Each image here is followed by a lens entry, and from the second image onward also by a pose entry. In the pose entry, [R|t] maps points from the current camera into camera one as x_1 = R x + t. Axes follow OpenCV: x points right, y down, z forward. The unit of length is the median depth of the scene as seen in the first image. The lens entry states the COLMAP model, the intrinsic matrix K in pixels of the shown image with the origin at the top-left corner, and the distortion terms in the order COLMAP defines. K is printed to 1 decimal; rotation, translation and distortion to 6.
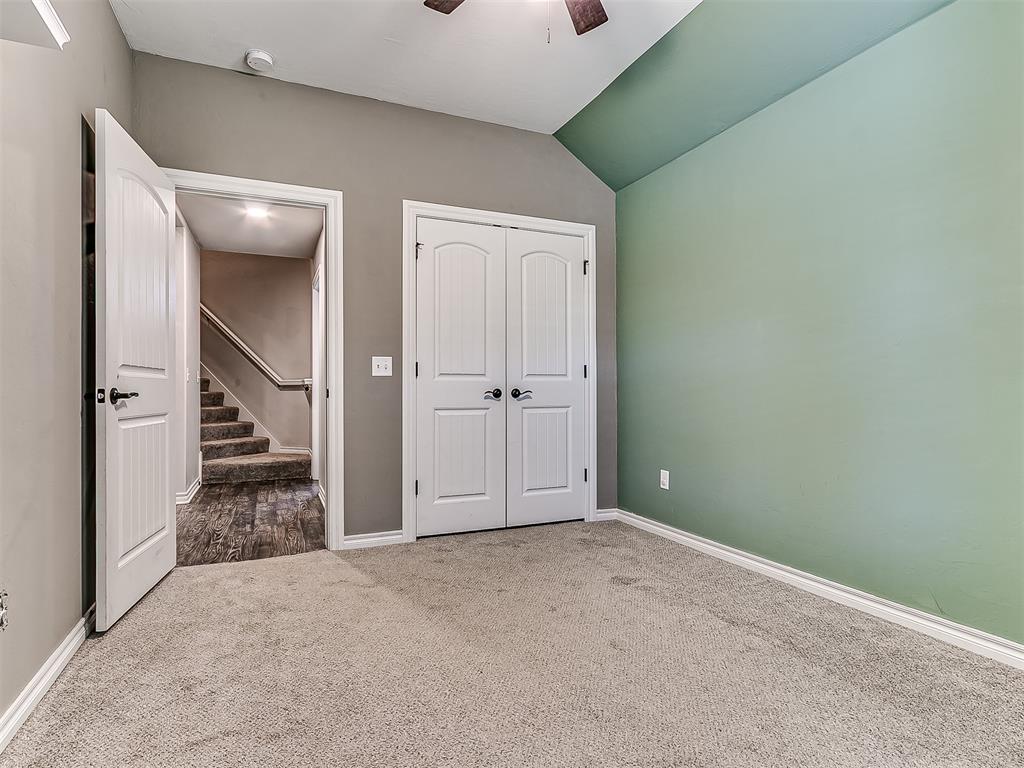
lens RADIAL K [[532.1, 0, 512.0], [0, 532.1, 384.0], [0, 0, 1]] dist [0.020467, 0.000750]
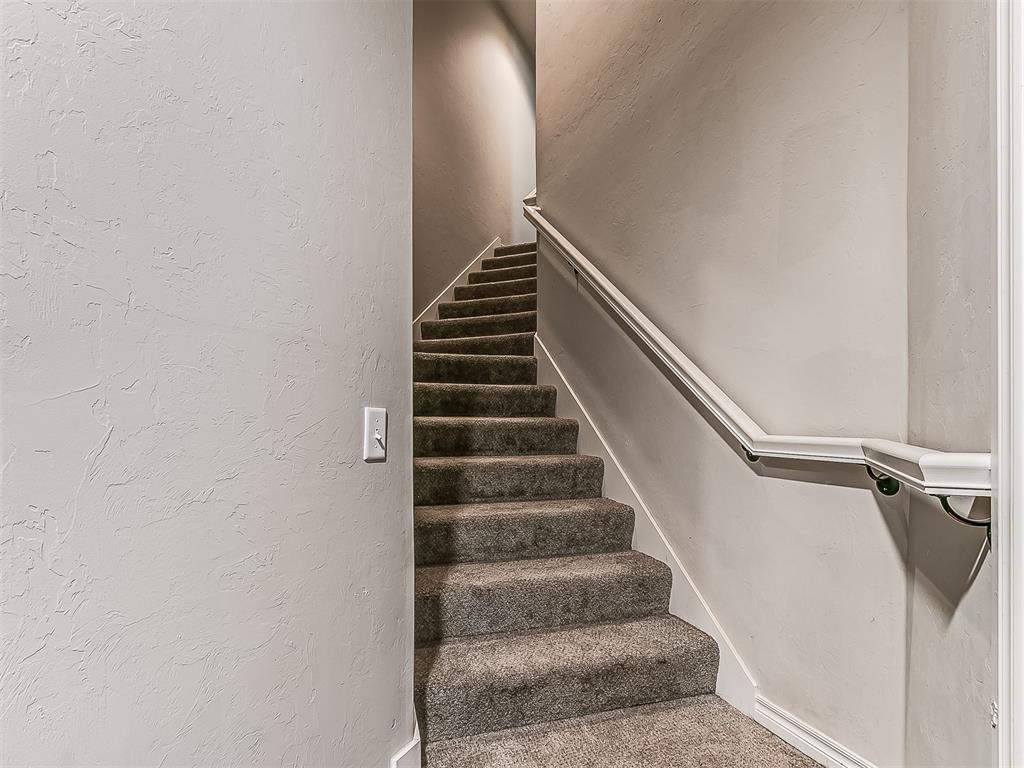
lens RADIAL K [[532.1, 0, 512.0], [0, 532.1, 384.0], [0, 0, 1]] dist [0.020467, 0.000750]
pose [[0.661432, -0.025359, -0.749576, -0.318376], [-0.033022, 0.997474, -0.062884, -0.011624], [0.749278, 0.066346, 0.658924, 0.741147]]
